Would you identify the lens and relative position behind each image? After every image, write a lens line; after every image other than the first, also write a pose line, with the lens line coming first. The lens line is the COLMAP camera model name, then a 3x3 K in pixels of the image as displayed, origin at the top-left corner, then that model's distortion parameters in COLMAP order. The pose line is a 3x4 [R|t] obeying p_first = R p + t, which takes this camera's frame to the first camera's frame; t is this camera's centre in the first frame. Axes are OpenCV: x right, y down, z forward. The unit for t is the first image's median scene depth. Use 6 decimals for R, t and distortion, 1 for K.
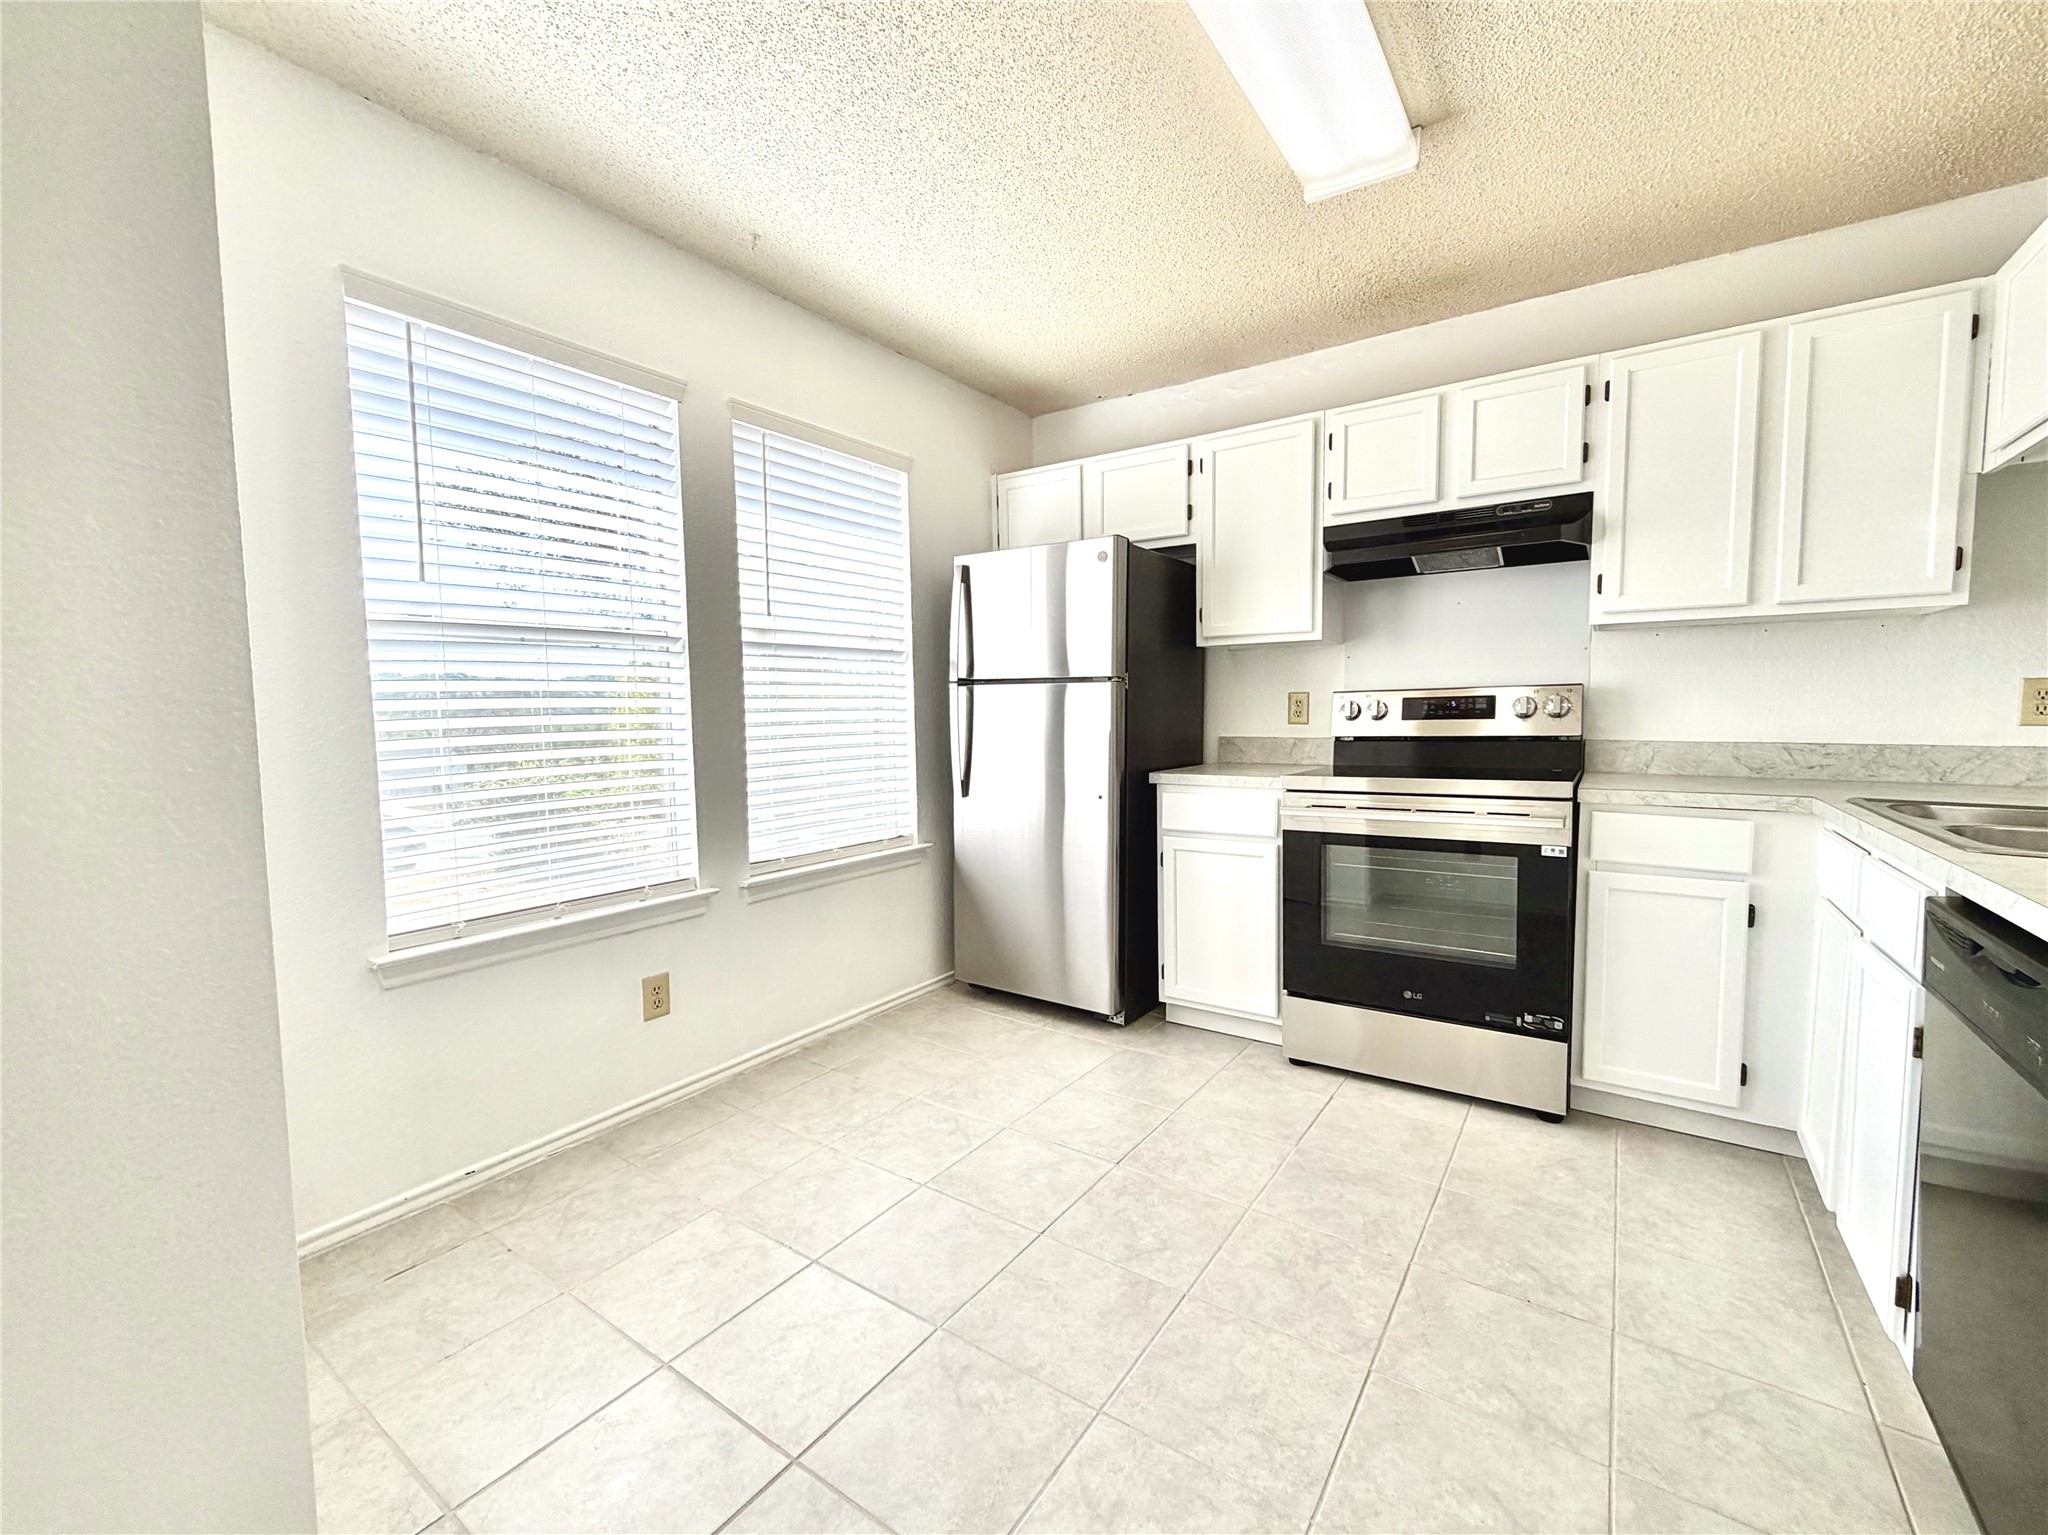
lens RADIAL K [[867.6, 0, 1024.0], [0, 867.6, 767.5], [0, 0, 1]] dist [-0.000748, -0.000154]
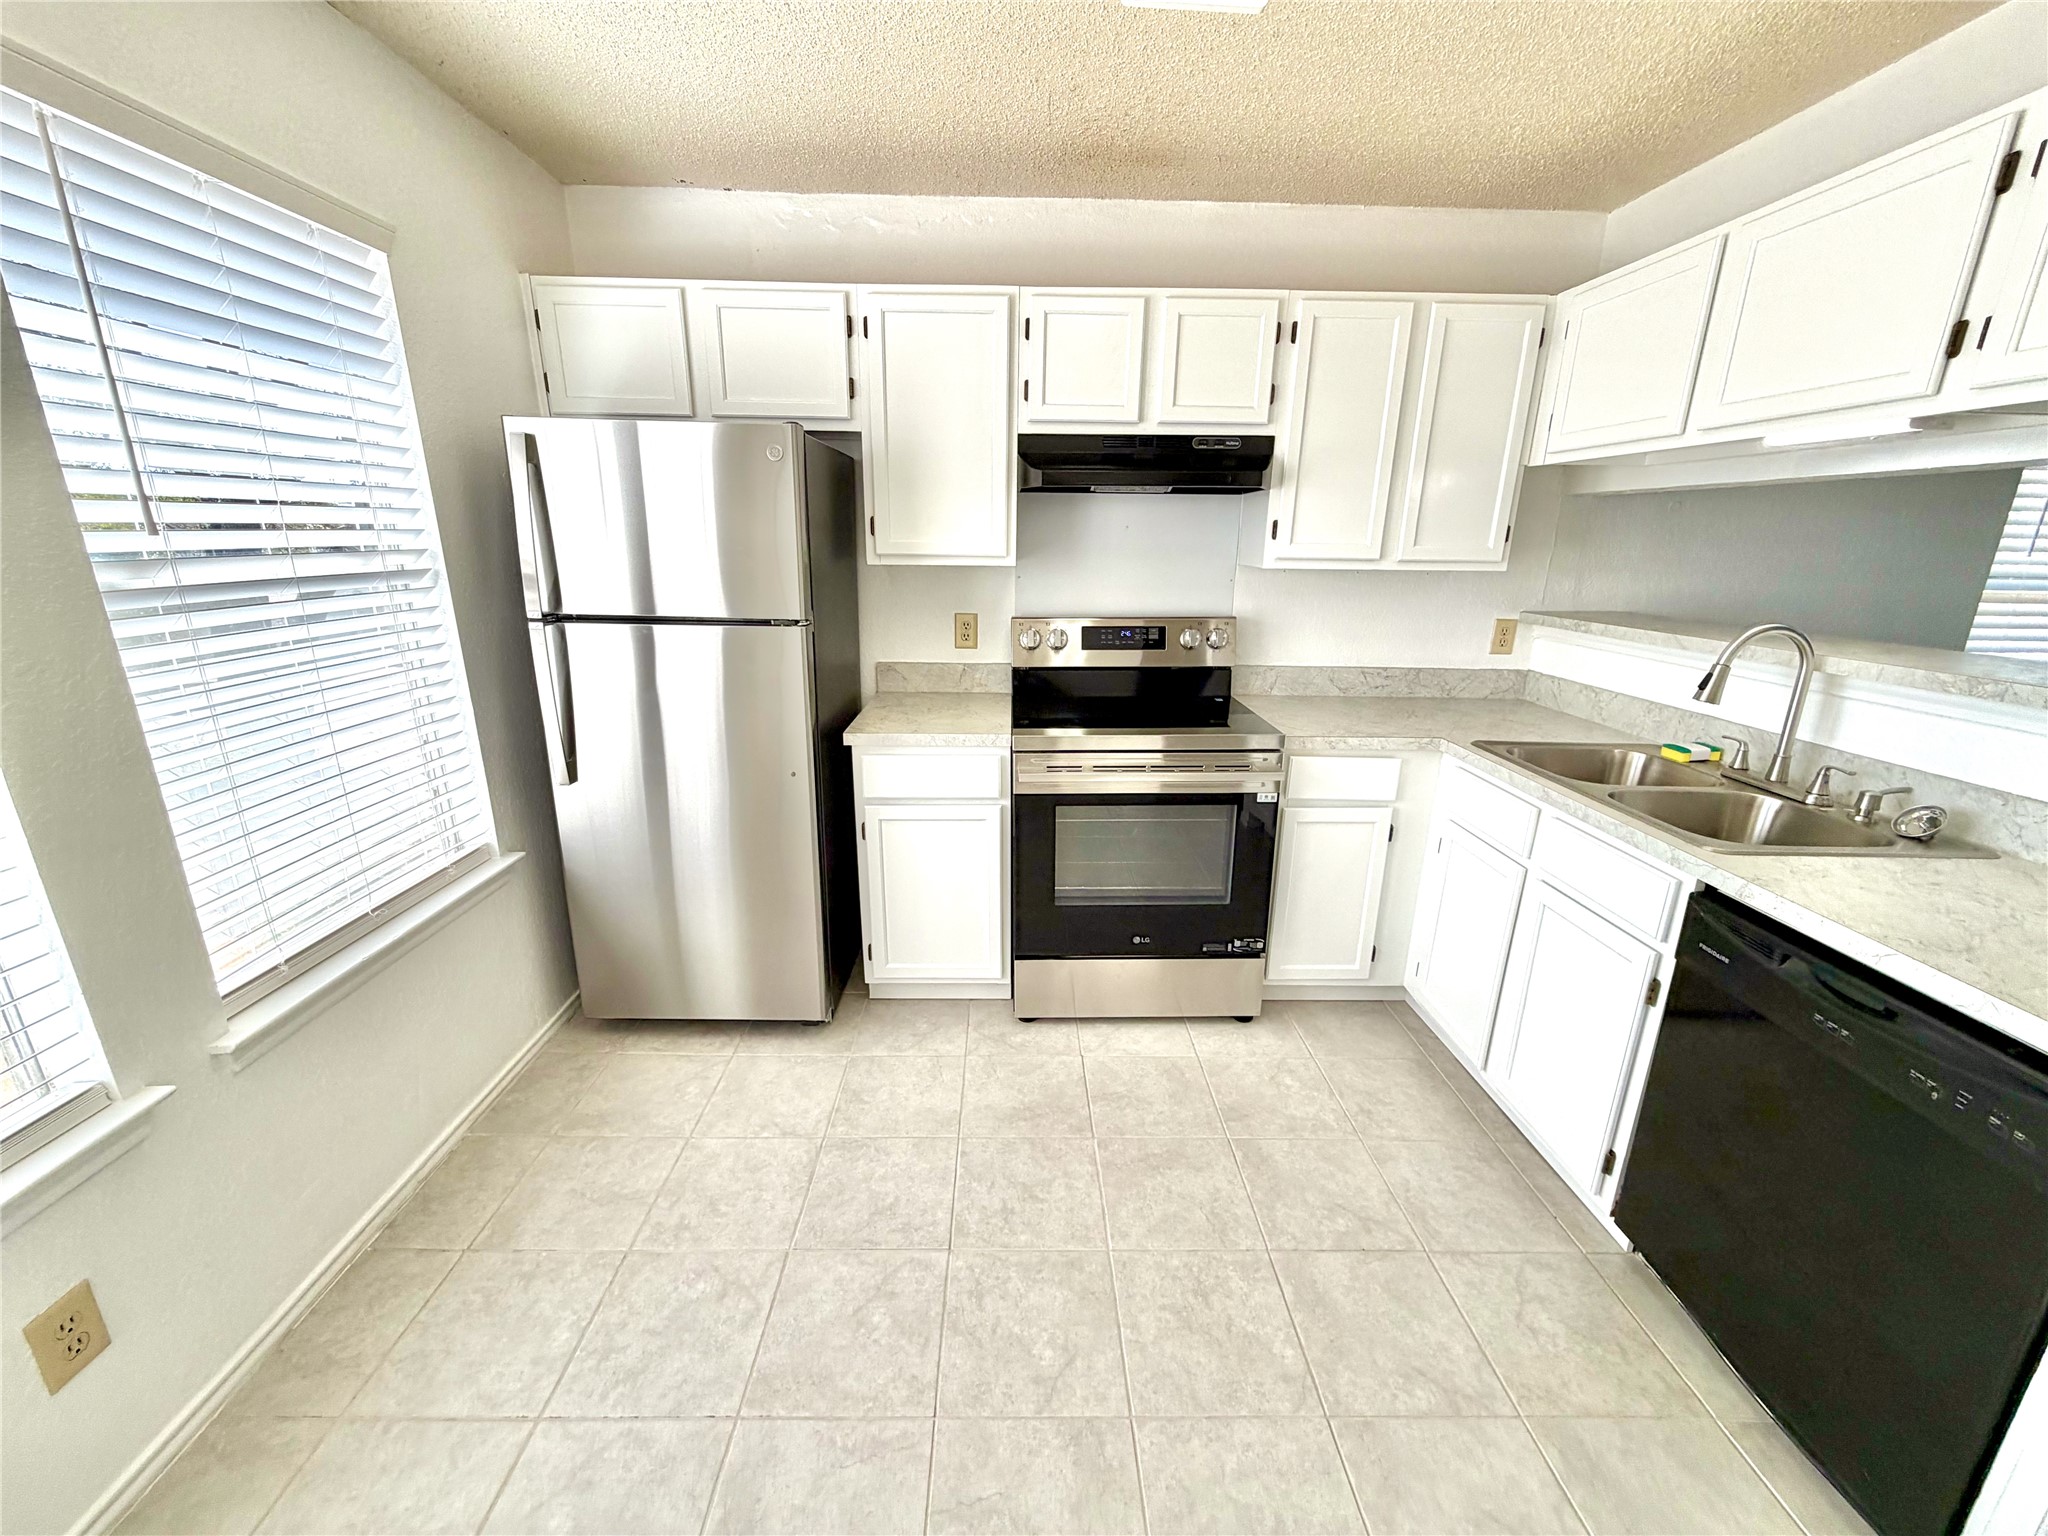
lens RADIAL K [[822.0, 0, 1024.0], [0, 822.0, 768.0], [0, 0, 1]] dist [0.001635, -0.000059]
pose [[0.812757, -0.138988, 0.565782, -0.173516], [0.016015, 0.976090, 0.216777, -0.137980], [-0.582383, -0.167126, 0.795549, 0.305832]]
